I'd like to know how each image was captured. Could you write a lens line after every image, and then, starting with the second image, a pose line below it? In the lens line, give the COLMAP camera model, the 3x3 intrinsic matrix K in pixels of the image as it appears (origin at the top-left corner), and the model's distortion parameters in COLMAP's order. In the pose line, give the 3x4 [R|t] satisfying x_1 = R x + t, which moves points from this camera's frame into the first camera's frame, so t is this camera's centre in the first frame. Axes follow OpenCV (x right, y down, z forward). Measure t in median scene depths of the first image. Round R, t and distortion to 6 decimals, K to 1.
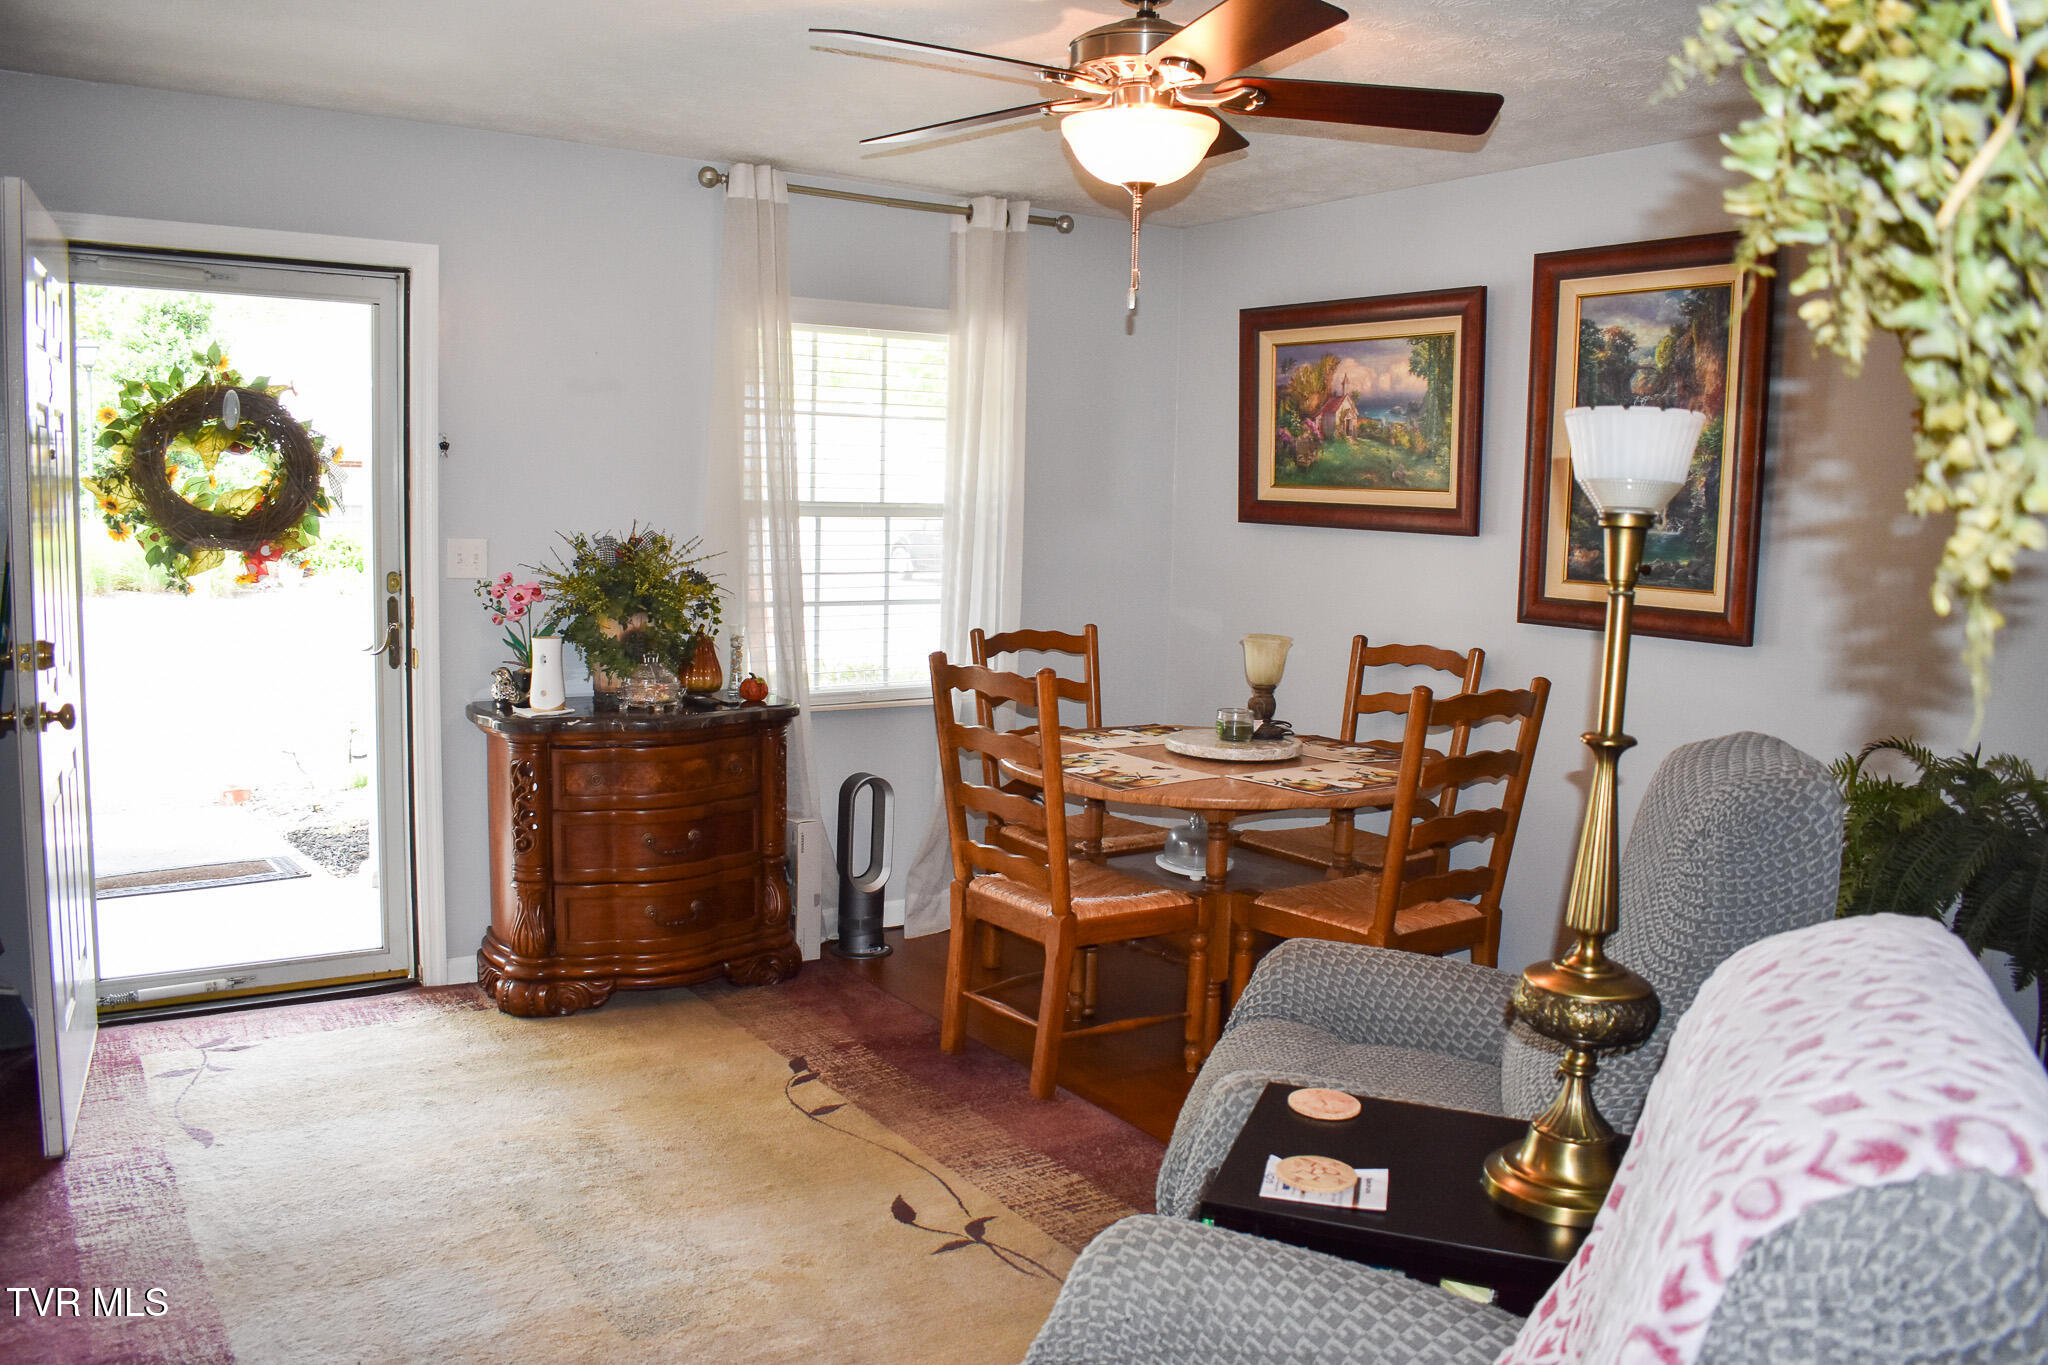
lens RADIAL K [[1602.3, 0, 1031.3], [0, 1602.3, 682.4], [0, 0, 1]] dist [-0.094292, 0.015283]
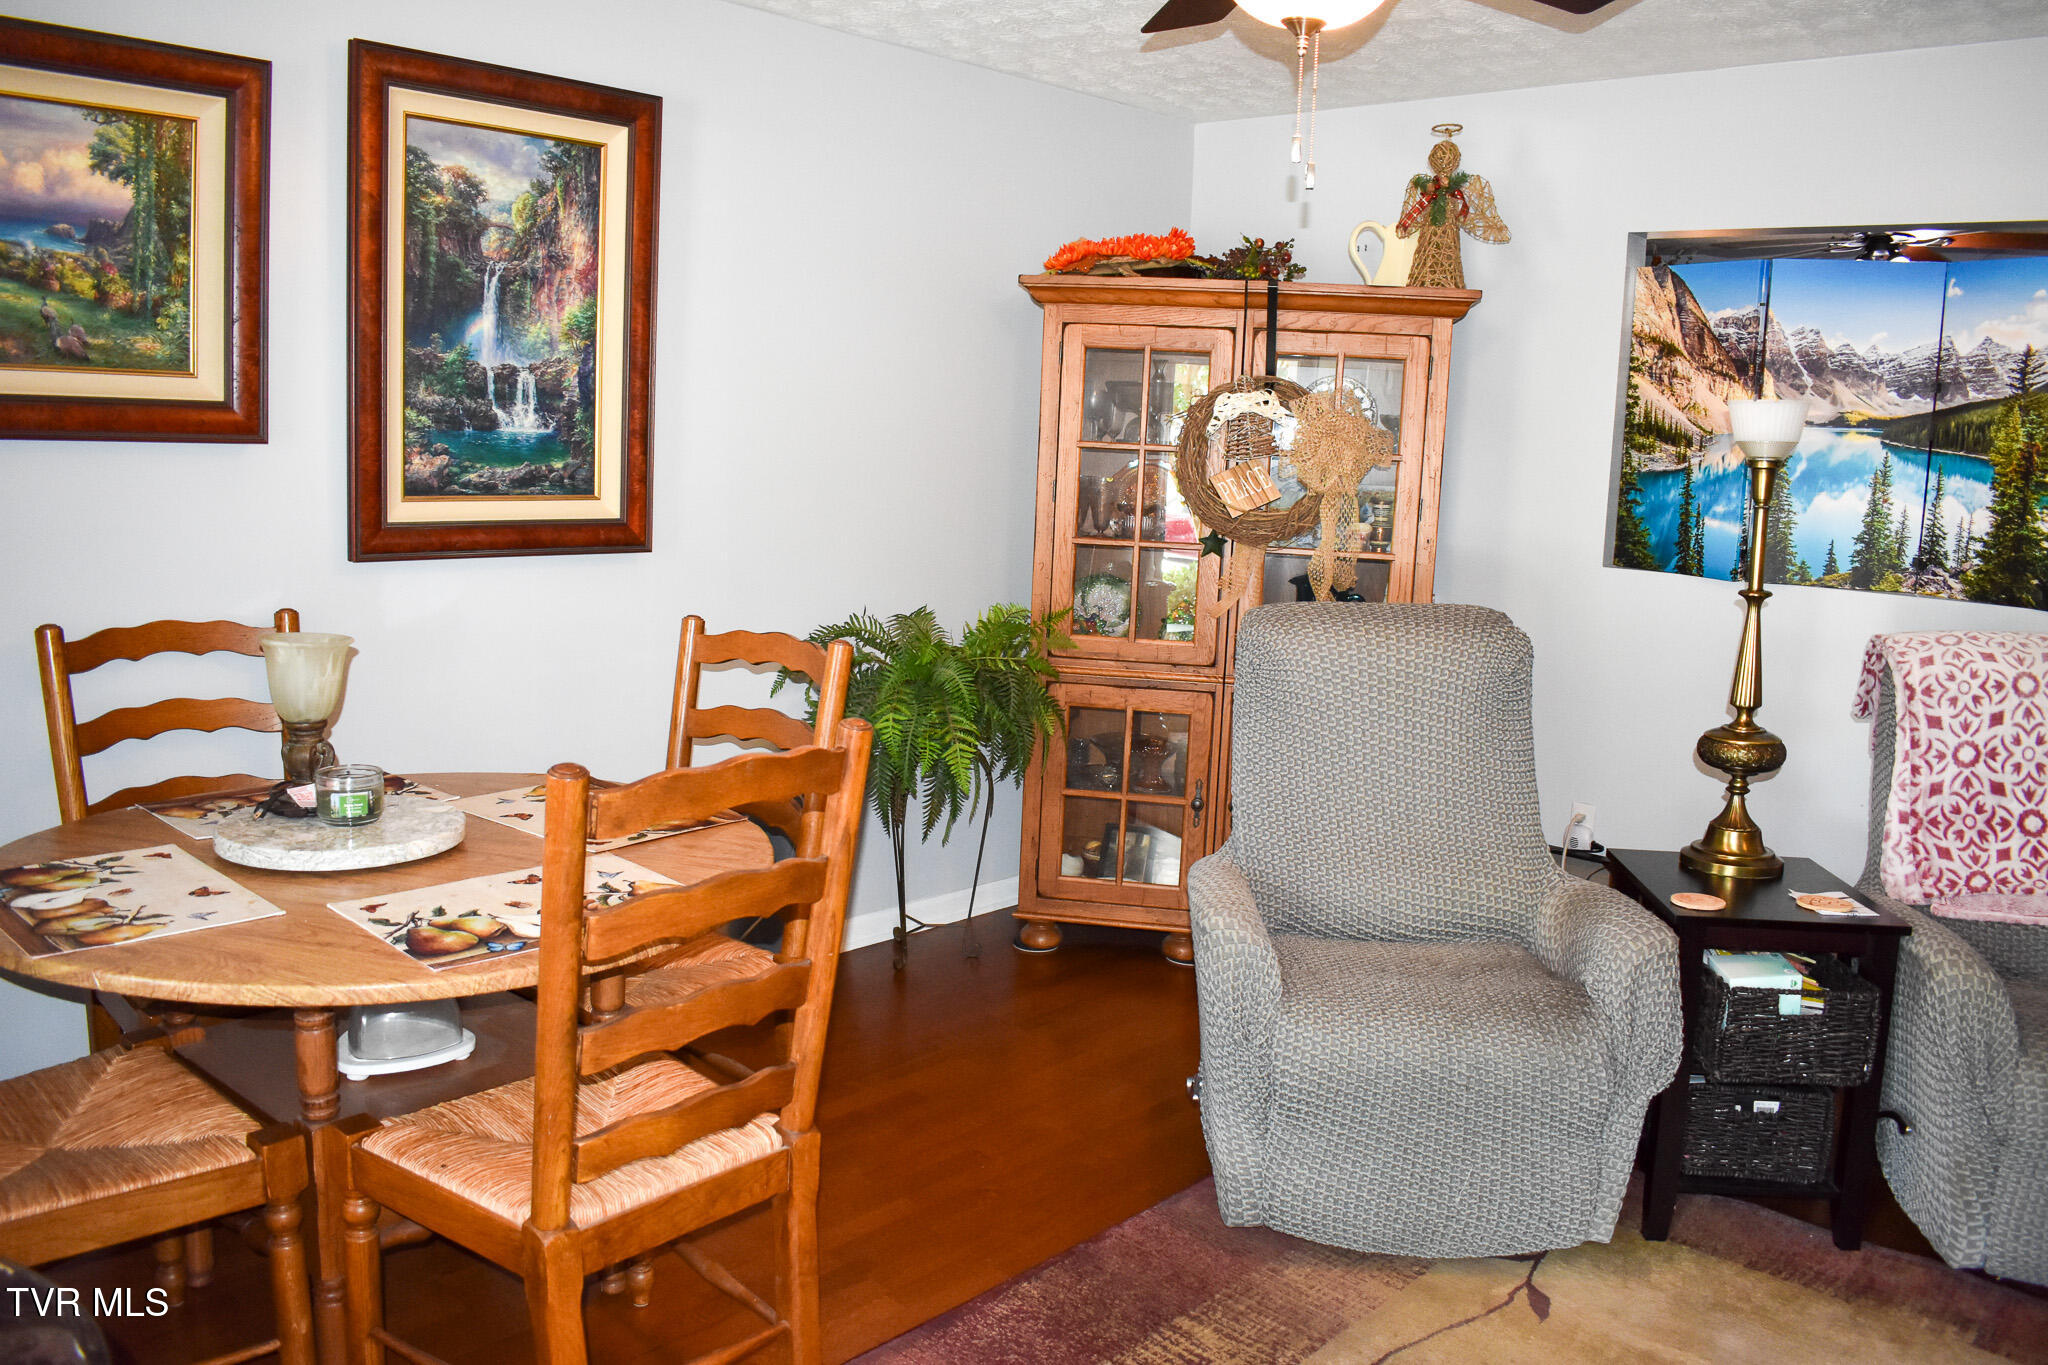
lens RADIAL K [[1599.7, 0, 1051.8], [0, 1599.7, 671.4], [0, 0, 1]] dist [-0.088233, 0.006208]
pose [[-0.222328, -0.180639, 0.958092, -0.445633], [0.067915, 0.977430, 0.200045, -0.109301], [-0.972604, 0.109545, -0.205042, 0.841463]]
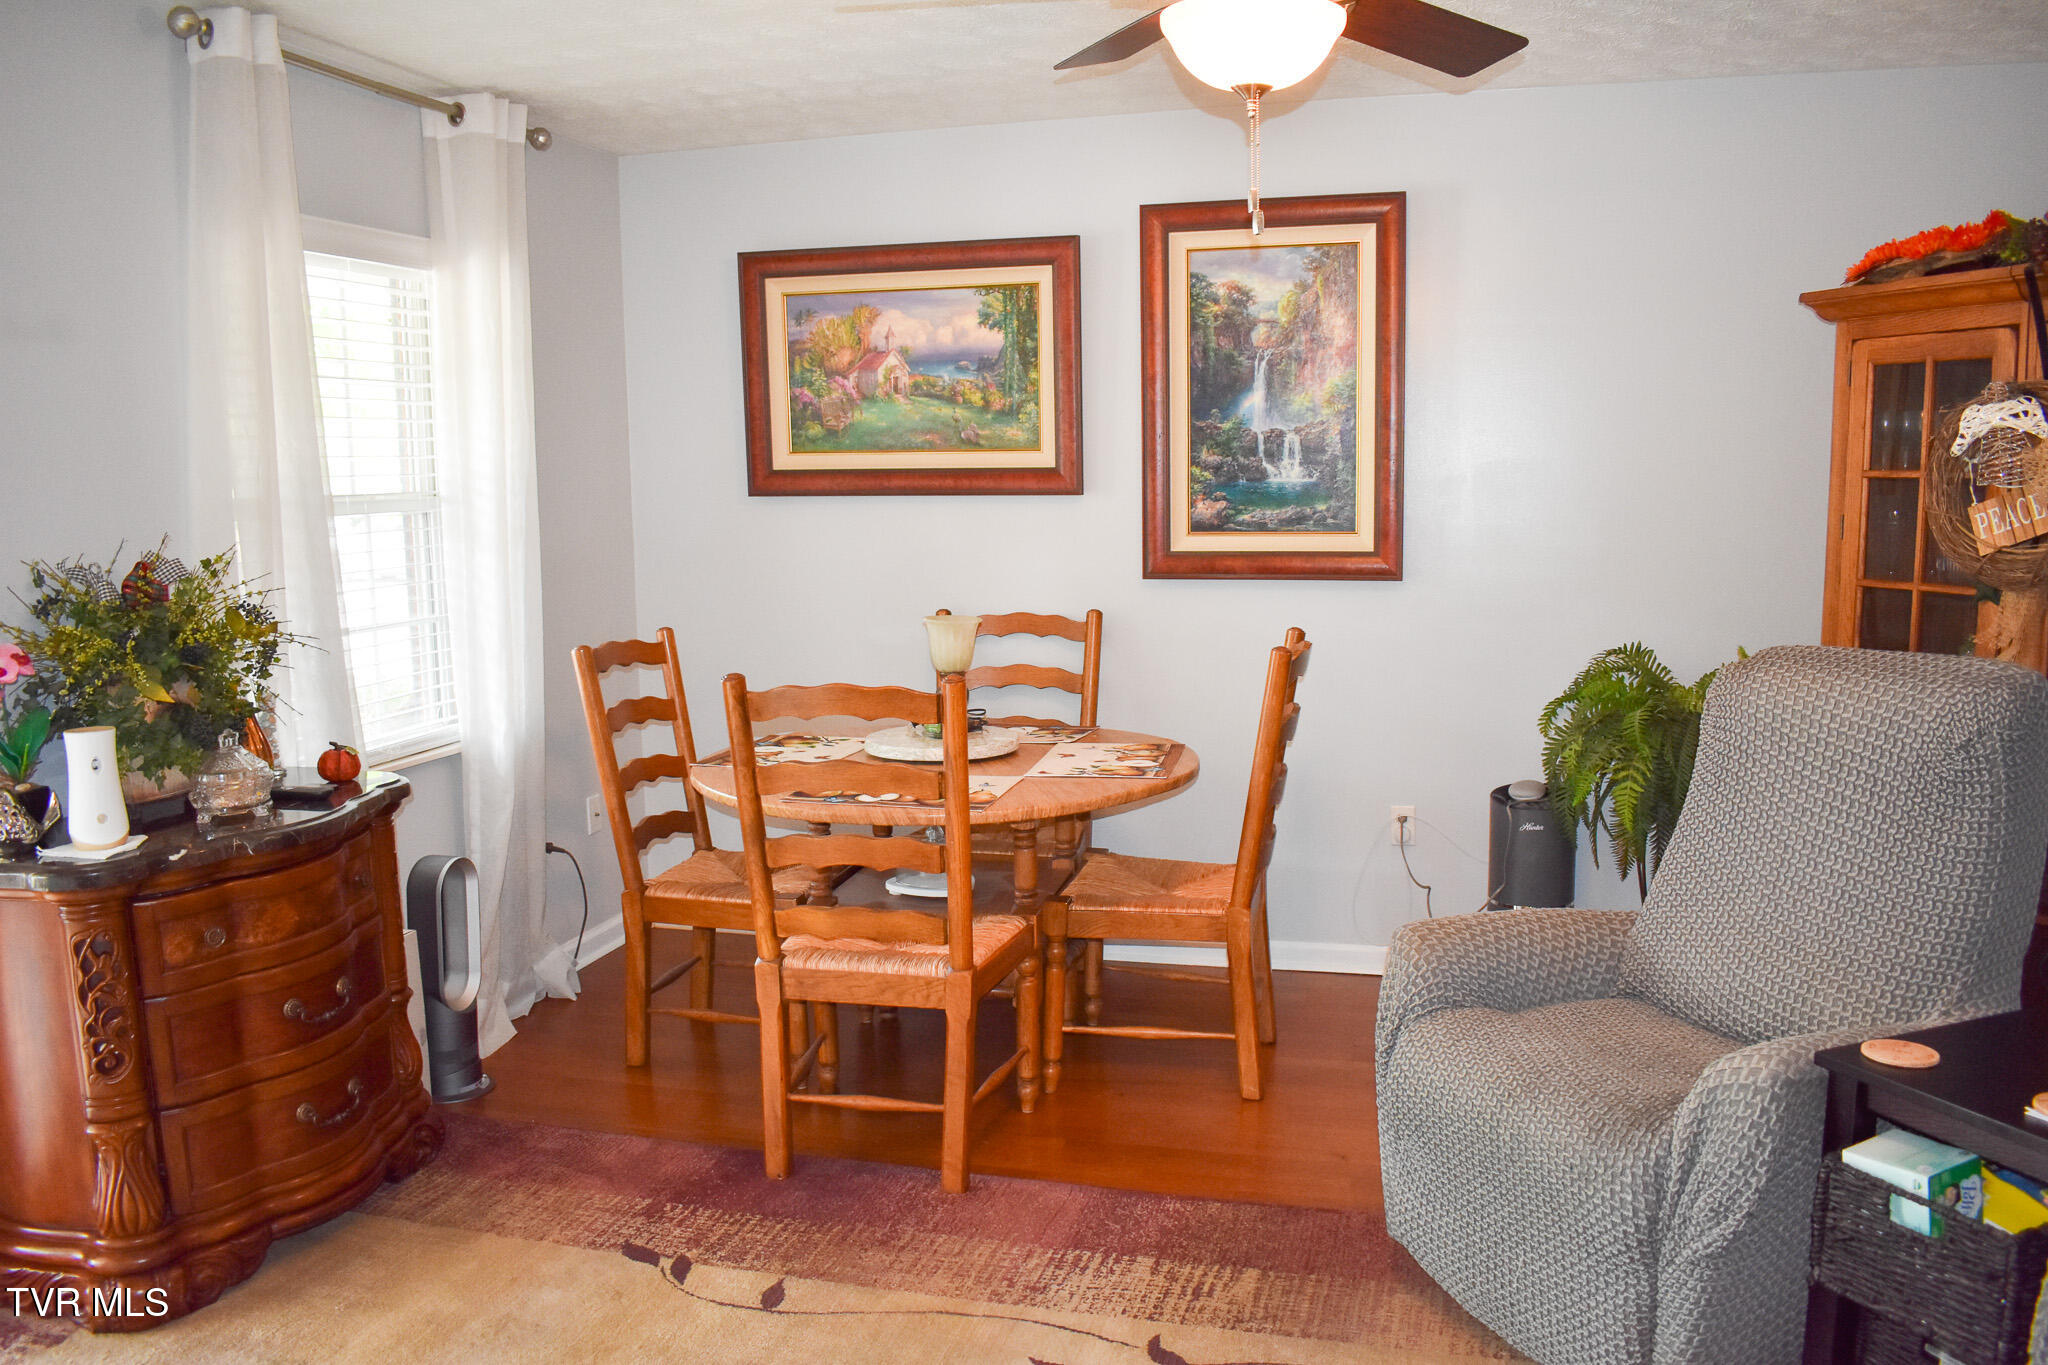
lens RADIAL K [[1602.3, 0, 1031.3], [0, 1602.3, 682.4], [0, 0, 1]] dist [-0.094292, 0.015283]
pose [[0.761208, -0.121650, 0.636995, -0.387242], [0.111046, 0.992192, 0.056784, -0.038172], [-0.638929, 0.027511, 0.768773, 0.278957]]
